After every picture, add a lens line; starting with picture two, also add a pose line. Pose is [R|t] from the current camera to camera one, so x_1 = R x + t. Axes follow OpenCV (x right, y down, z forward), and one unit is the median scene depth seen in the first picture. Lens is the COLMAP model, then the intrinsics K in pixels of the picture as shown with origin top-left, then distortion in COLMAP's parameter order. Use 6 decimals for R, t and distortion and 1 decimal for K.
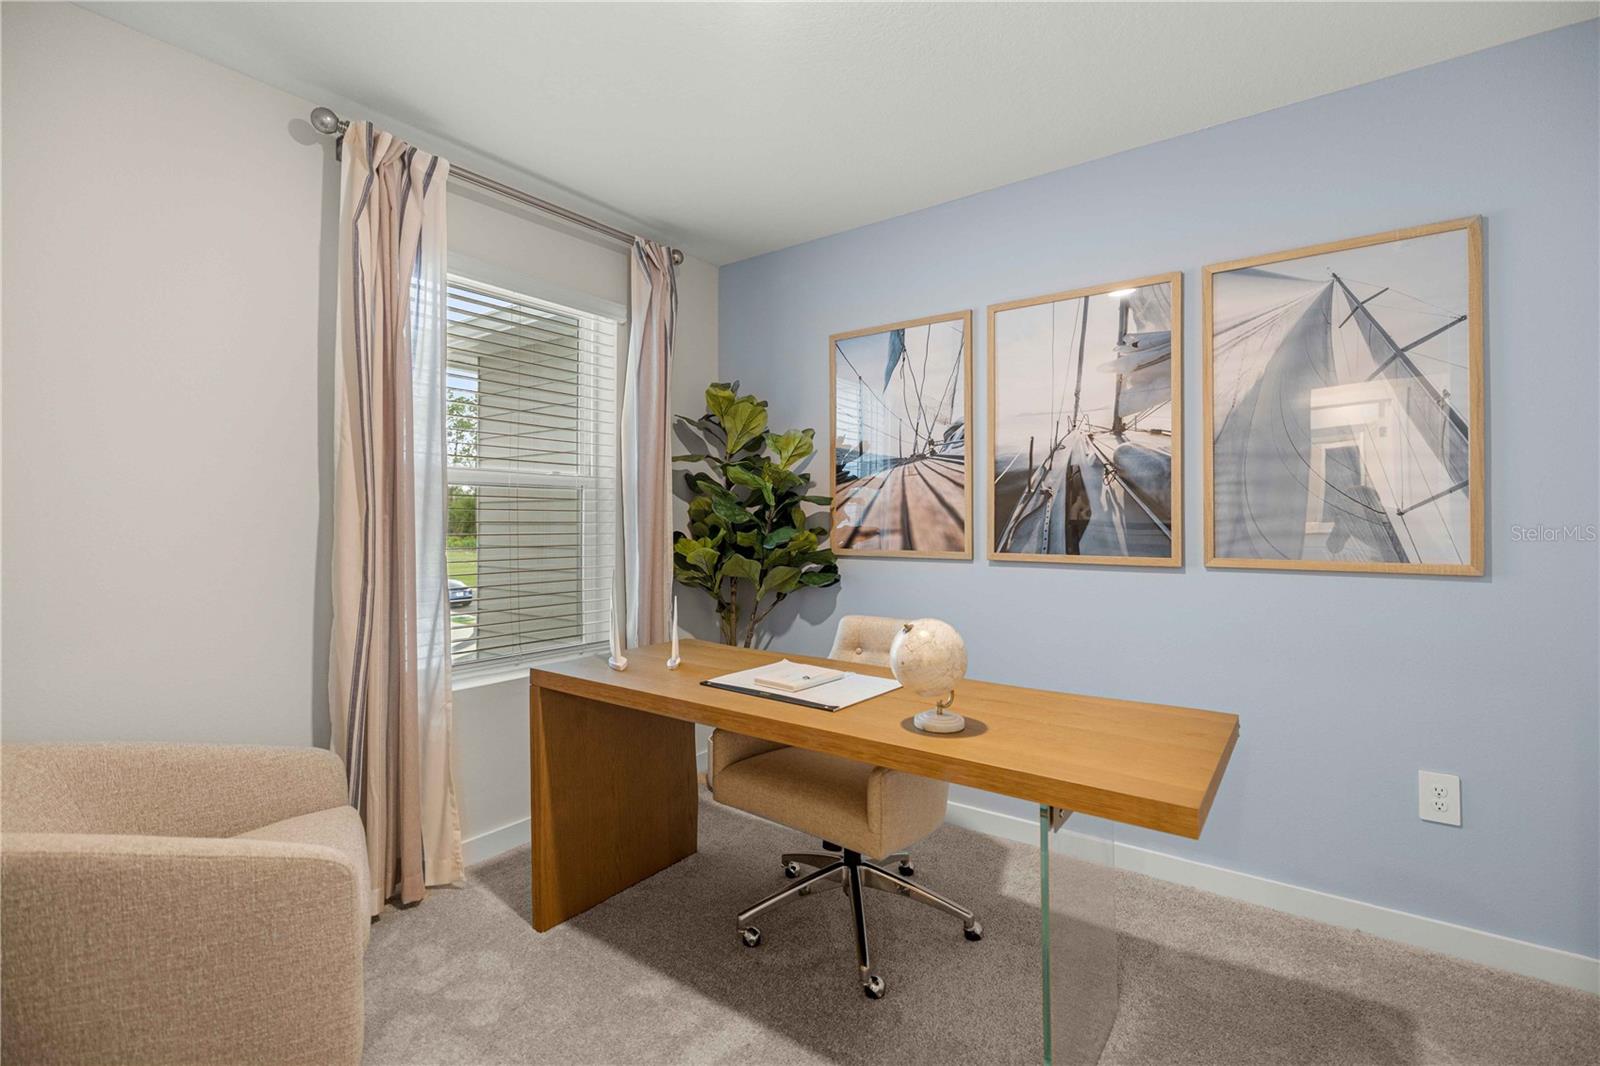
lens RADIAL K [[734.9, 0, 796.9], [0, 734.9, 520.9], [0, 0, 1]] dist [-0.001728, -0.000509]
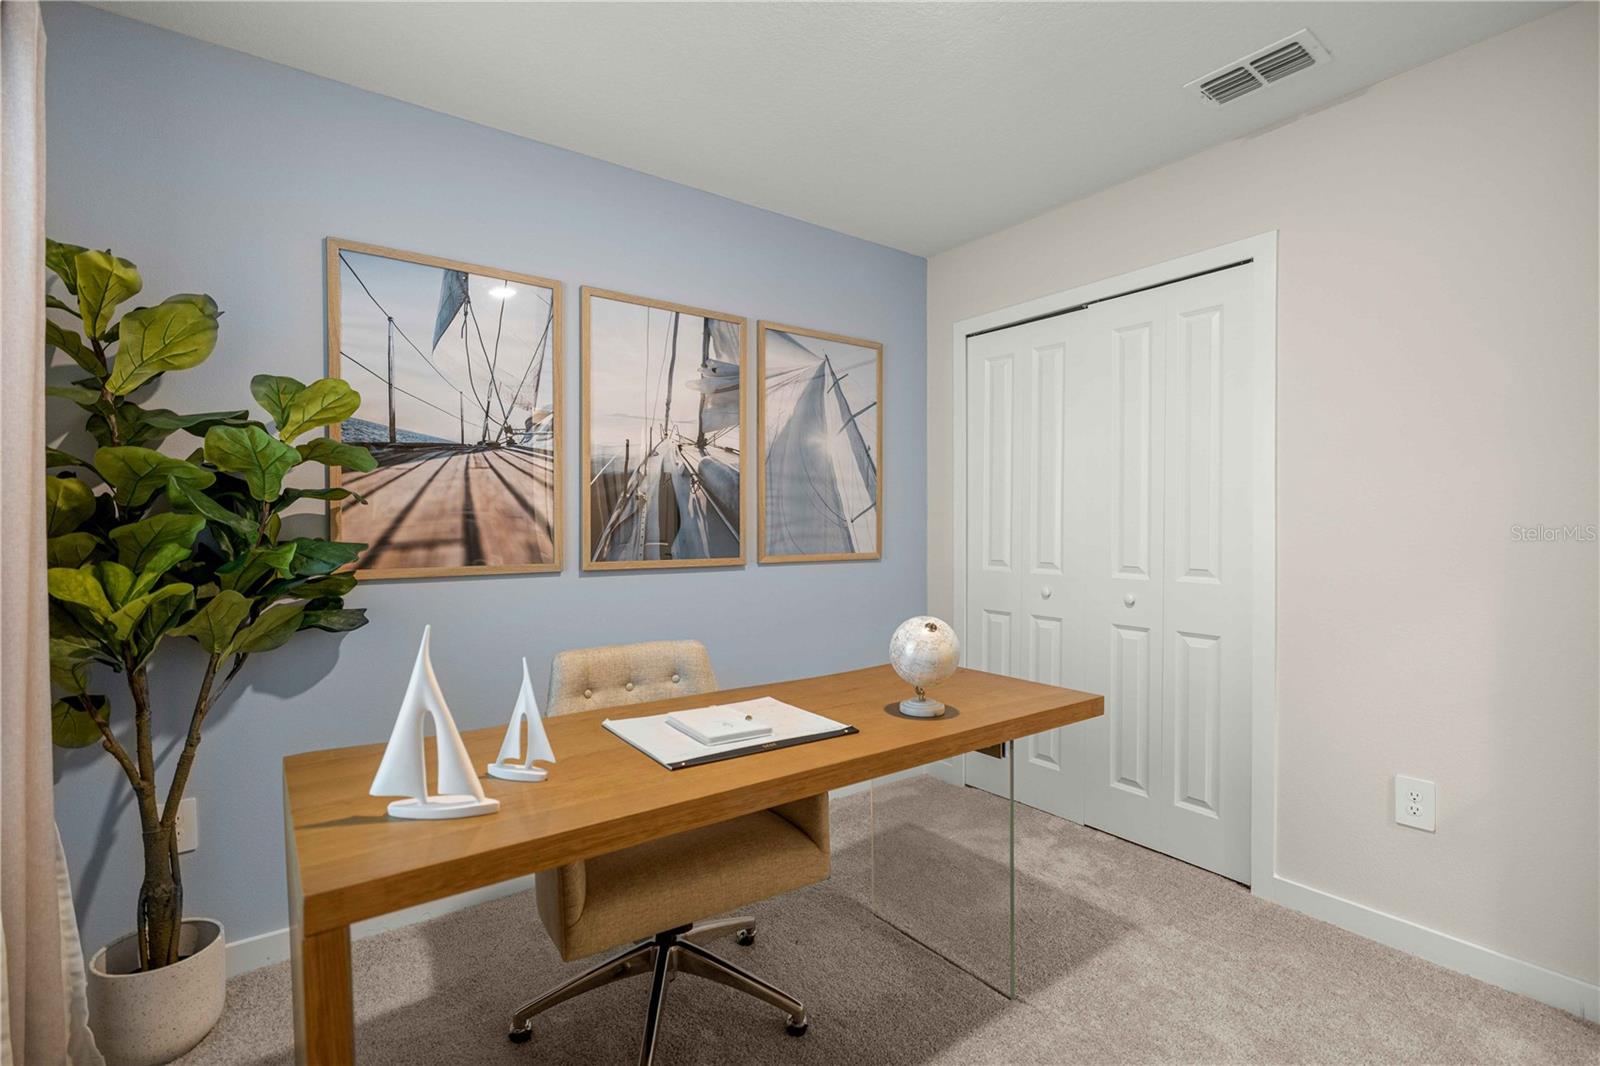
lens RADIAL K [[734.9, 0, 796.5], [0, 734.9, 537.5], [0, 0, 1]] dist [-0.001728, -0.000509]
pose [[0.287074, -0.023355, 0.957624, -0.560604], [-0.004278, 0.999662, 0.025663, -0.012178], [-0.957899, -0.011463, 0.286877, 0.528095]]
